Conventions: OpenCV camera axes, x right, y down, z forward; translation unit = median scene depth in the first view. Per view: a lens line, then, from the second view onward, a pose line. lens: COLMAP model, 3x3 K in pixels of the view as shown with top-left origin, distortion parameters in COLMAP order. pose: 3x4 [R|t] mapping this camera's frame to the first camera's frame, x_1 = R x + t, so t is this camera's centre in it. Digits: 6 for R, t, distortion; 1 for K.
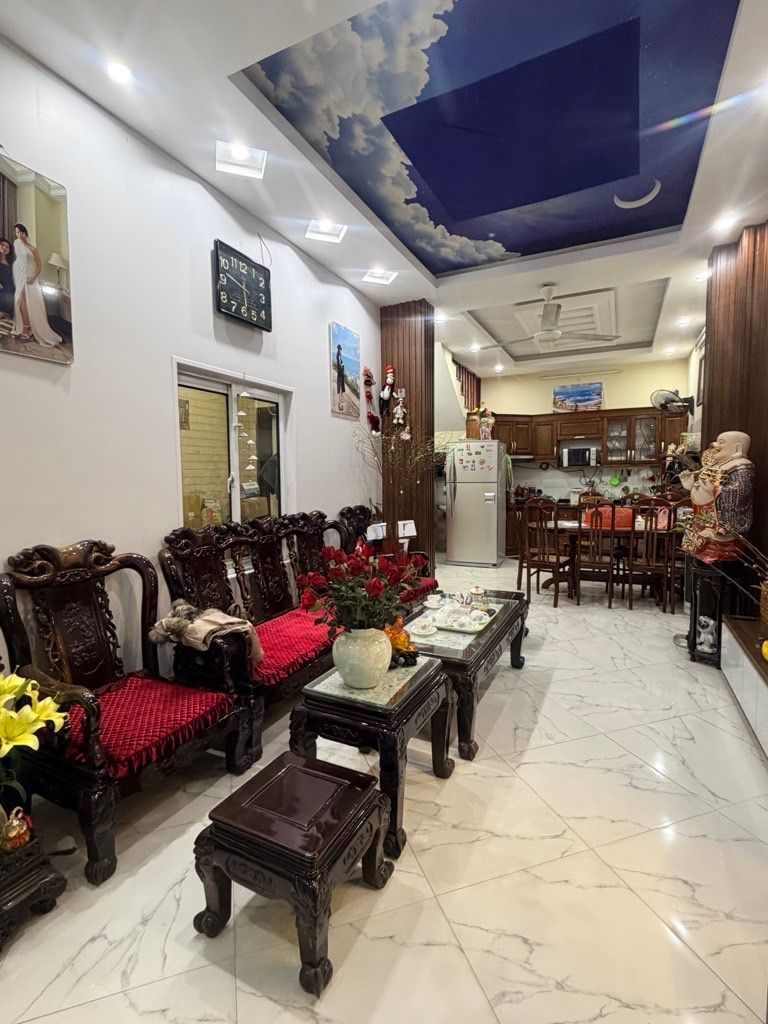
lens RADIAL K [[482.5, 0, 384.4], [0, 482.5, 512.1], [0, 0, 1]] dist [-0.002719, -0.000388]
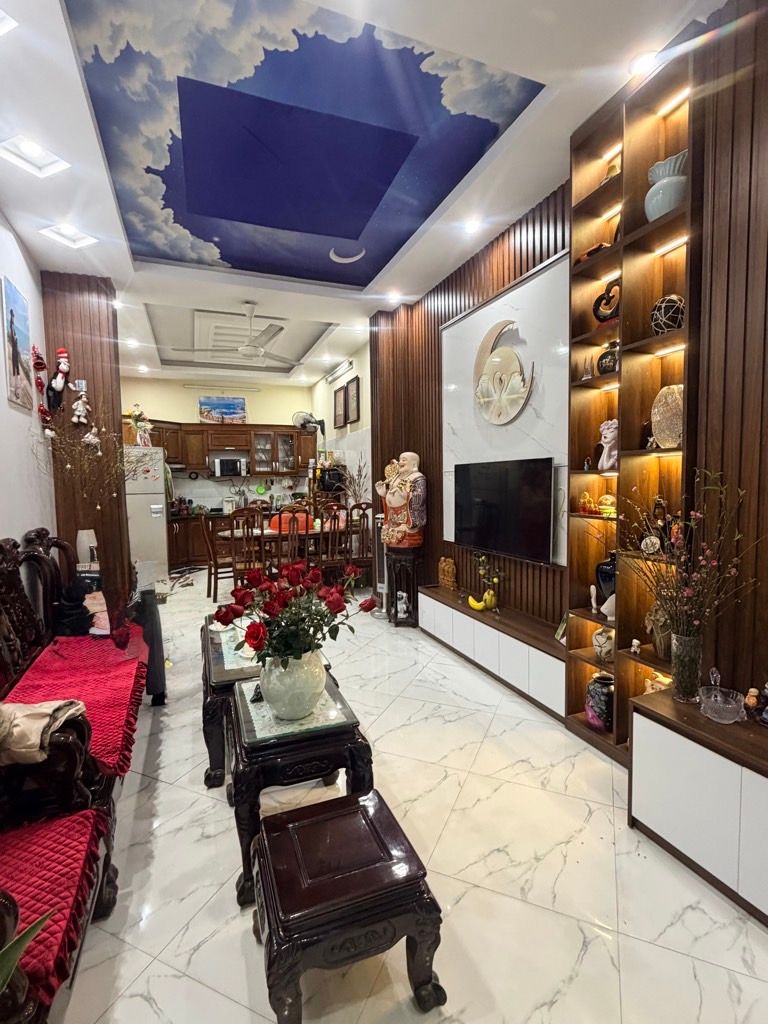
lens RADIAL K [[482.5, 0, 384.1], [0, 482.5, 512.1], [0, 0, 1]] dist [-0.002719, -0.000388]
pose [[0.674076, -0.049820, 0.736980, -0.247104], [0.063823, 0.997920, 0.009083, -0.010872], [-0.735899, 0.040914, 0.675854, 0.098626]]
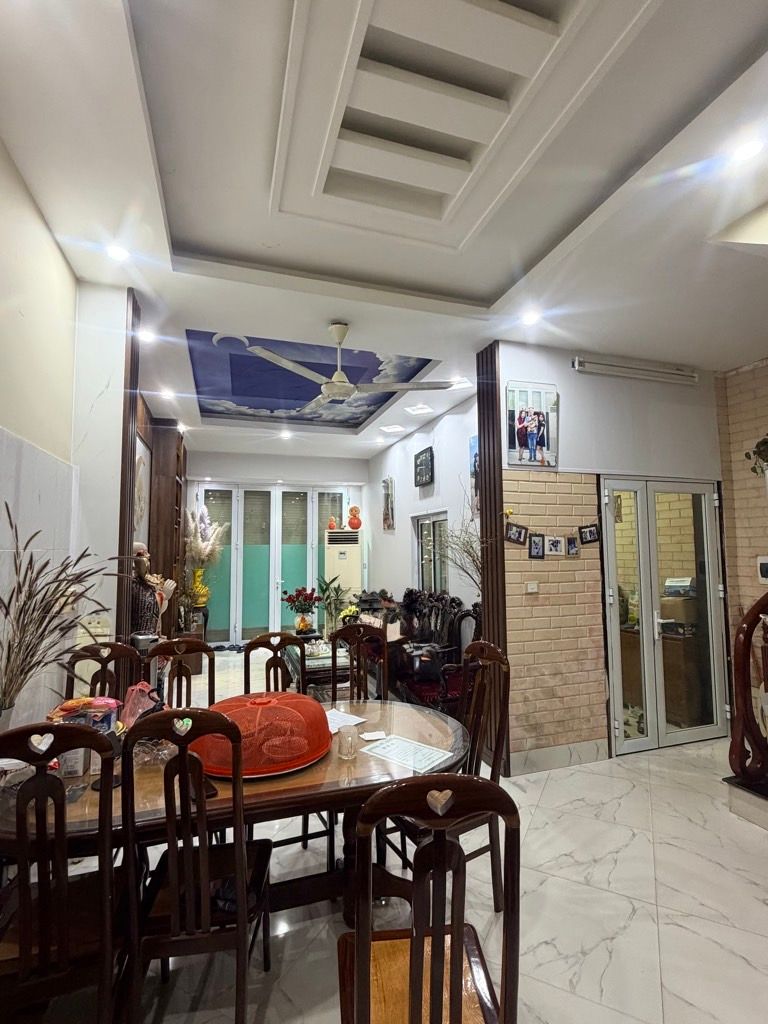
lens RADIAL K [[482.5, 0, 384.9], [0, 482.5, 511.2], [0, 0, 1]] dist [-0.002719, -0.000388]
pose [[-0.710979, -0.042233, -0.701944, 0.777898], [-0.038583, 0.999034, -0.021029, -0.167778], [0.702154, 0.012132, -0.711922, 1.534448]]
